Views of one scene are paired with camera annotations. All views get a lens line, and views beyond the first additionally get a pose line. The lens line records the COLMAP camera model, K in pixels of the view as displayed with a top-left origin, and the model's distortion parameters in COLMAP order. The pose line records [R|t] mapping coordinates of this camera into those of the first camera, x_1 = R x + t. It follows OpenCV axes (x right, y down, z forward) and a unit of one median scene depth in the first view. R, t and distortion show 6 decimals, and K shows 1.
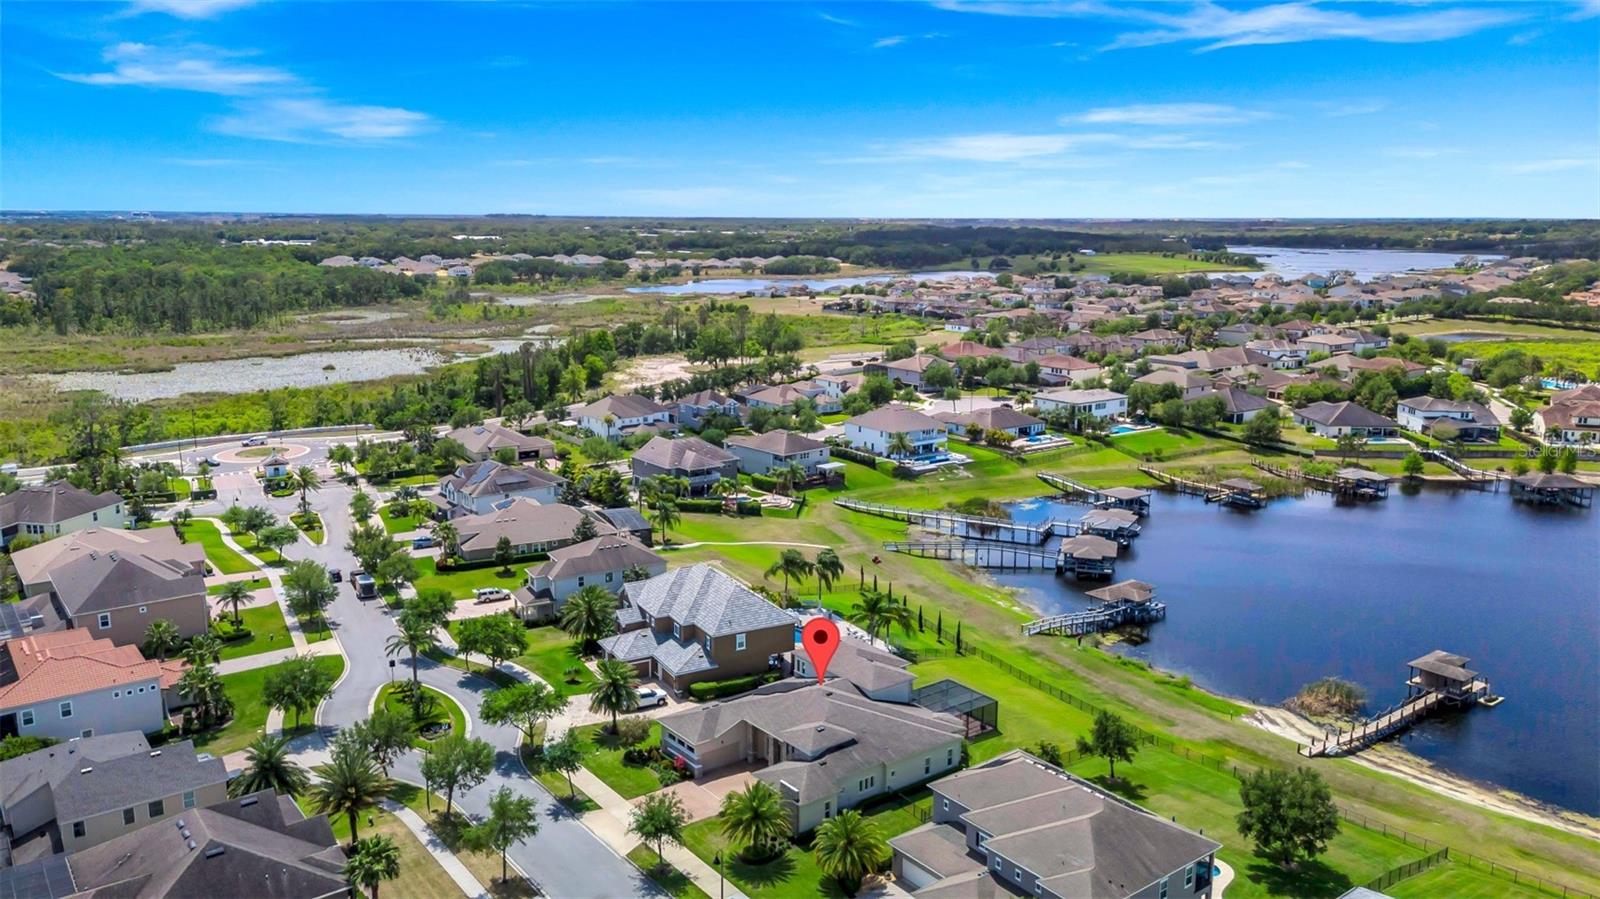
lens RADIAL K [[1168.7, 0, 791.7], [0, 1168.7, 450.0], [0, 0, 1]] dist [0.076618, -0.069767]
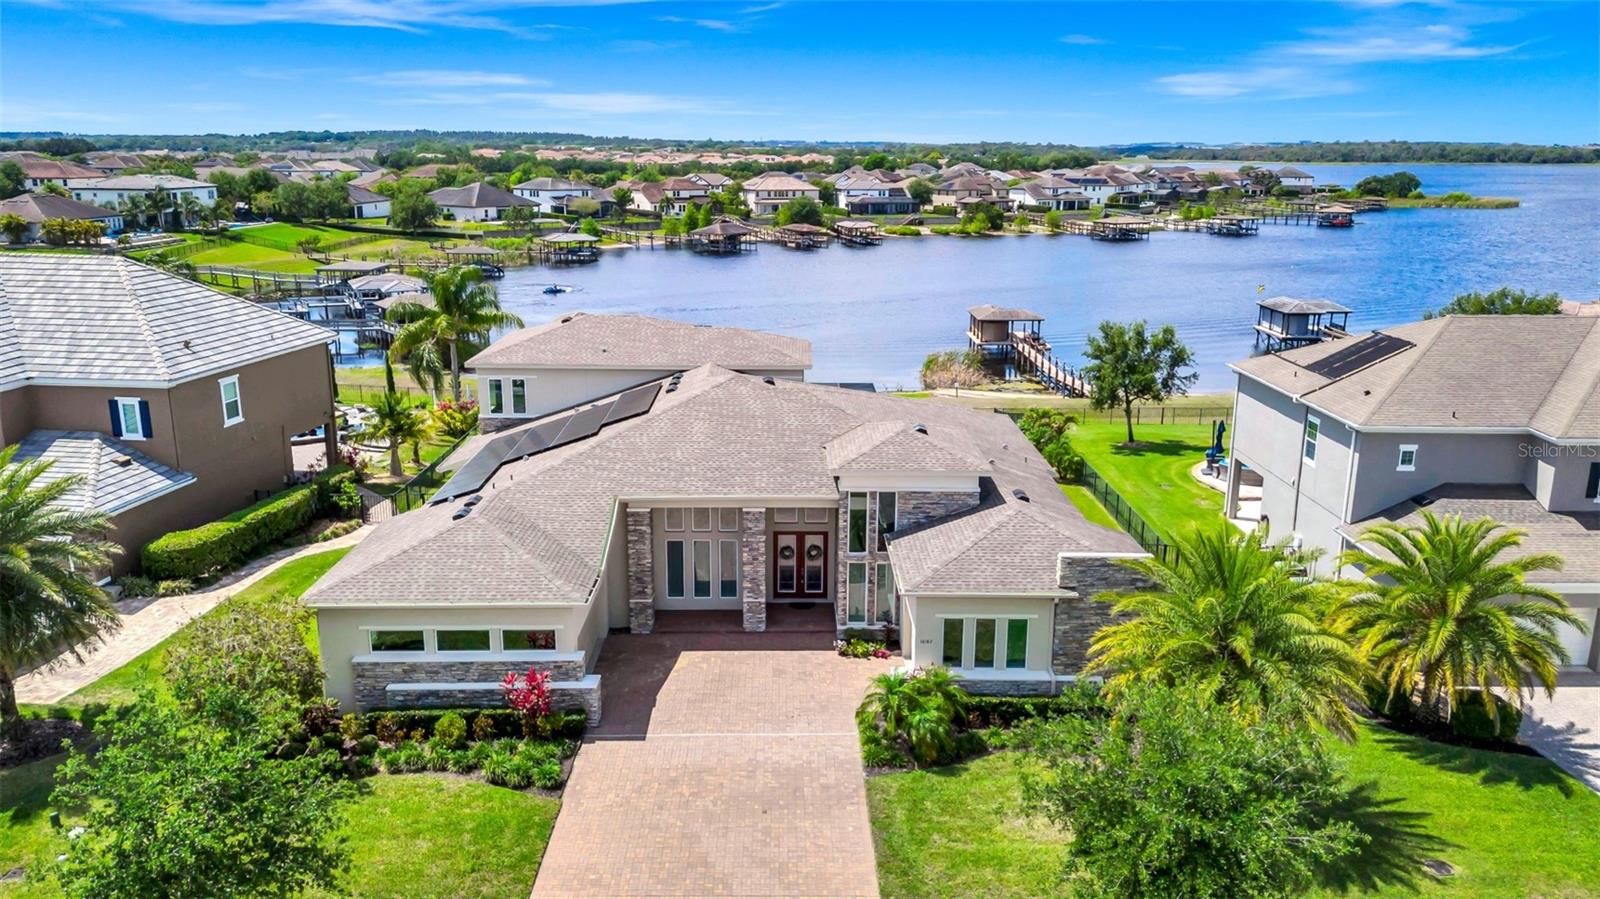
lens RADIAL K [[1168.7, 0, 791.7], [0, 1168.7, 450.0], [0, 0, 1]] dist [0.076618, -0.069767]
pose [[0.601513, -0.197593, 0.774041, -0.121791], [0.151078, 0.979580, 0.132658, 0.090467], [-0.784447, 0.037145, 0.619082, 0.383071]]
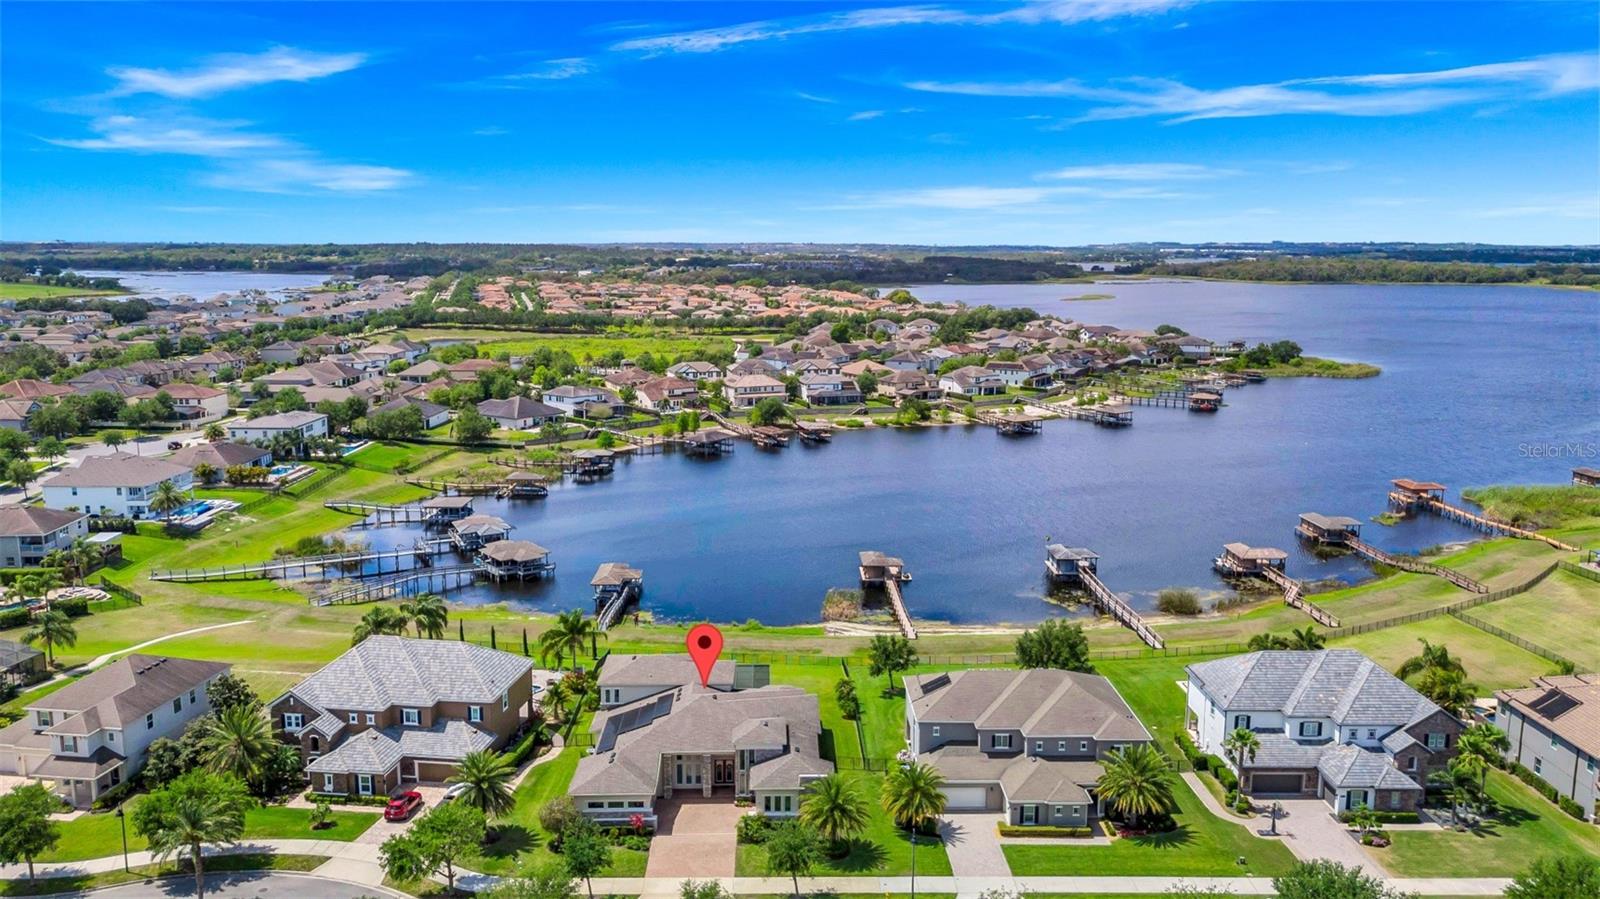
lens RADIAL K [[1168.7, 0, 791.7], [0, 1168.7, 450.0], [0, 0, 1]] dist [0.076618, -0.069767]
pose [[0.593871, -0.140736, 0.792156, -0.331796], [0.155742, 0.986068, 0.058429, -0.020332], [-0.789343, 0.088673, 0.607516, 0.169357]]
